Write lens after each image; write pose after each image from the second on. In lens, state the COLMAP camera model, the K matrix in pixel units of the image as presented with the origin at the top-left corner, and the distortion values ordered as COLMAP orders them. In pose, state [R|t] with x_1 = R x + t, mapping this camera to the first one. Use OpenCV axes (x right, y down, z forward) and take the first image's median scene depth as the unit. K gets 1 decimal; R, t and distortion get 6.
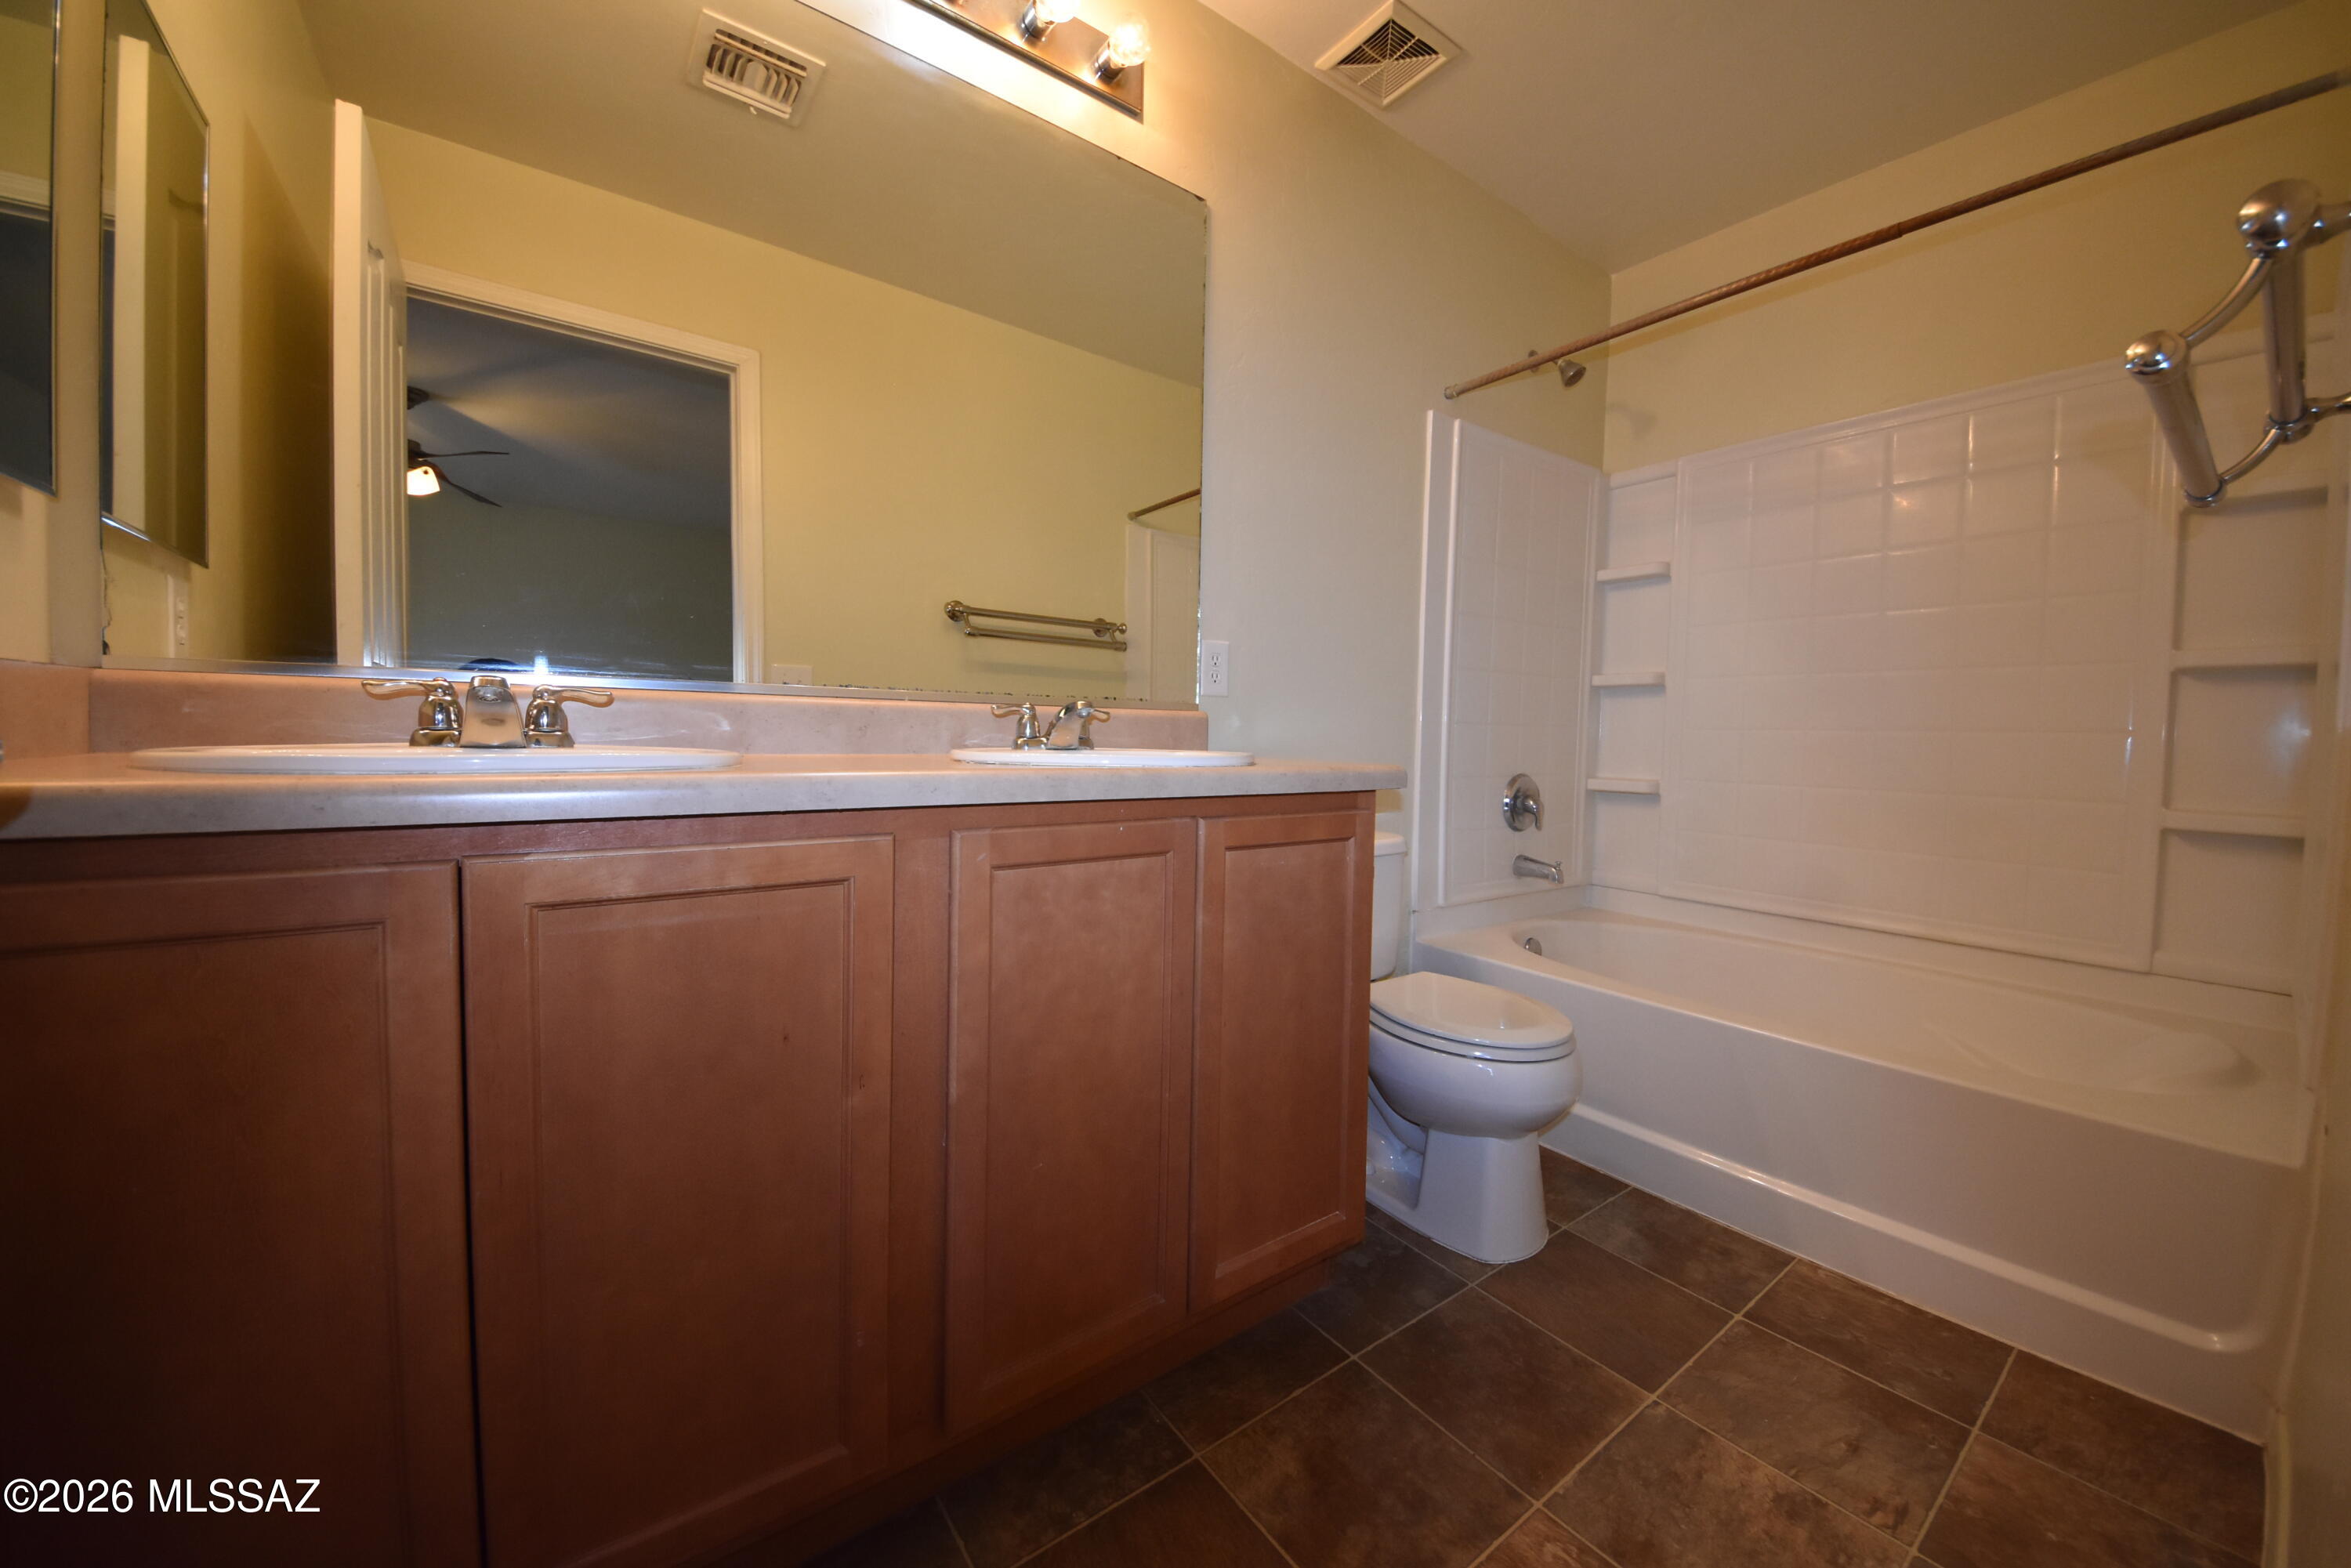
lens RADIAL K [[849.4, 0, 1179.2], [0, 849.4, 755.2], [0, 0, 1]] dist [-0.000565, -0.004349]
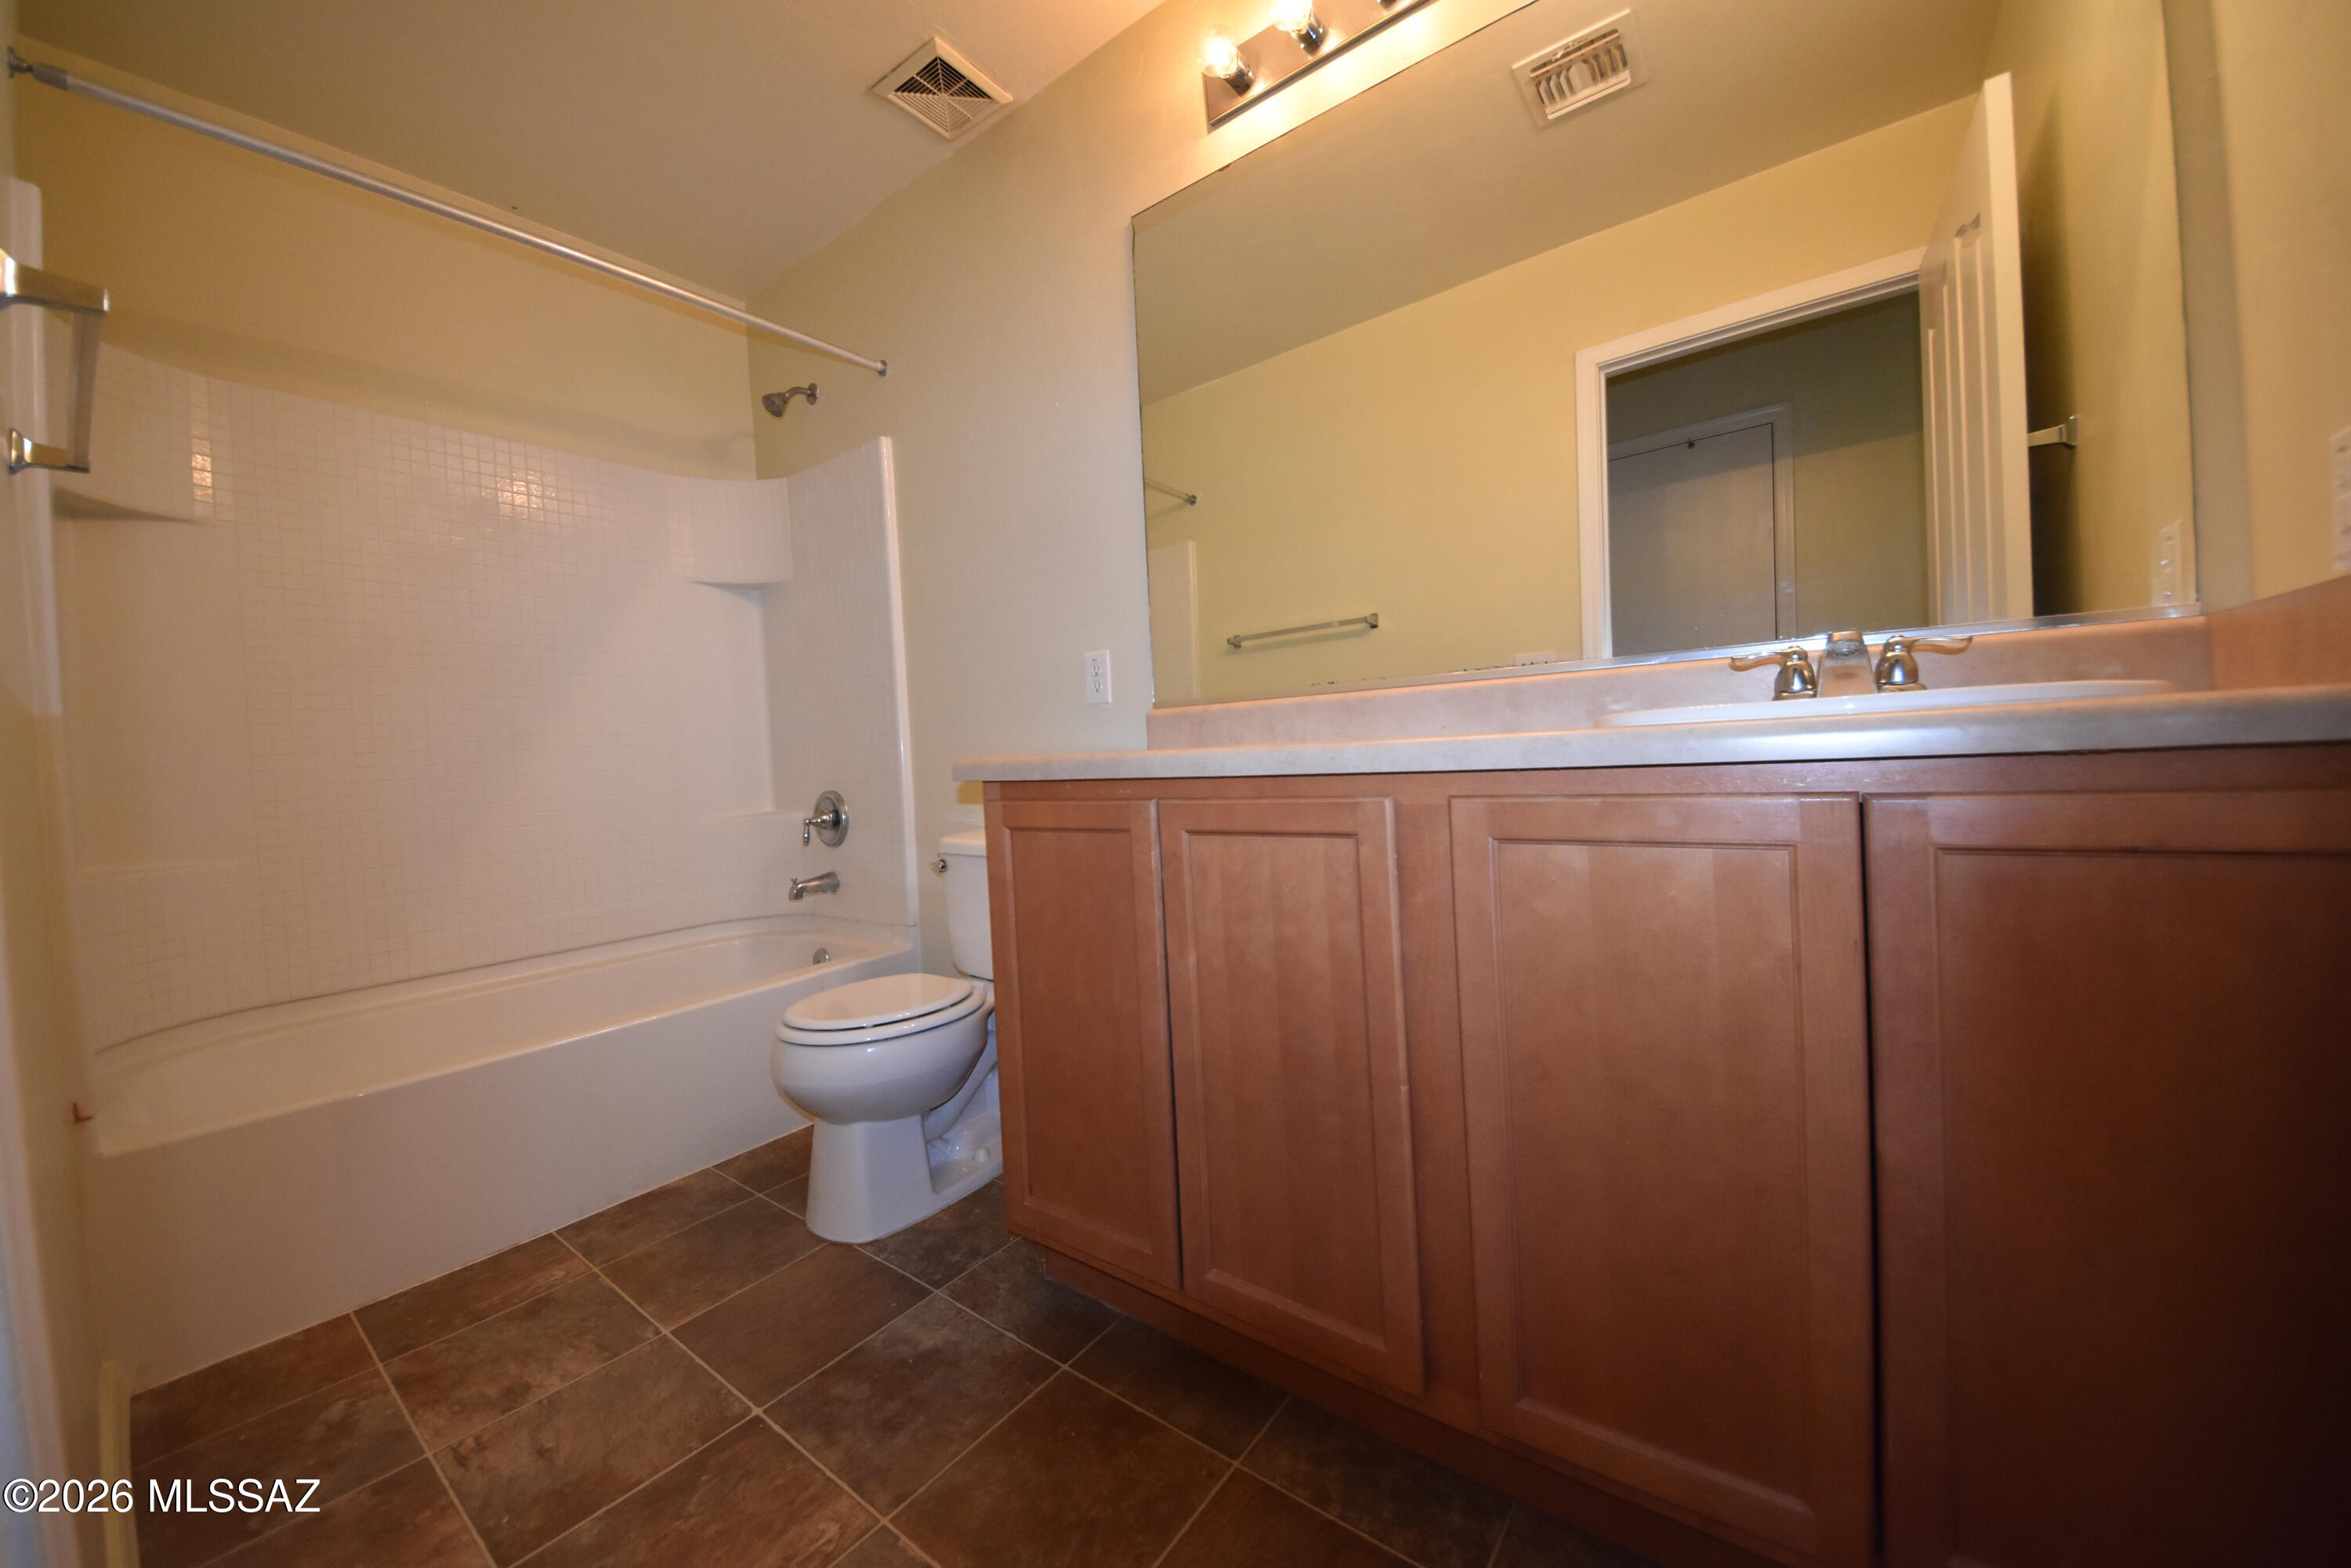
lens RADIAL K [[833.3, 0, 1200.0], [0, 833.3, 767.5], [0, 0, 1]] dist [0.009428, -0.005781]
pose [[0.296374, -0.010090, -0.955019, 1.893679], [0.043557, 0.999047, 0.002963, 0.016497], [0.954078, -0.042476, 0.296531, 1.403859]]
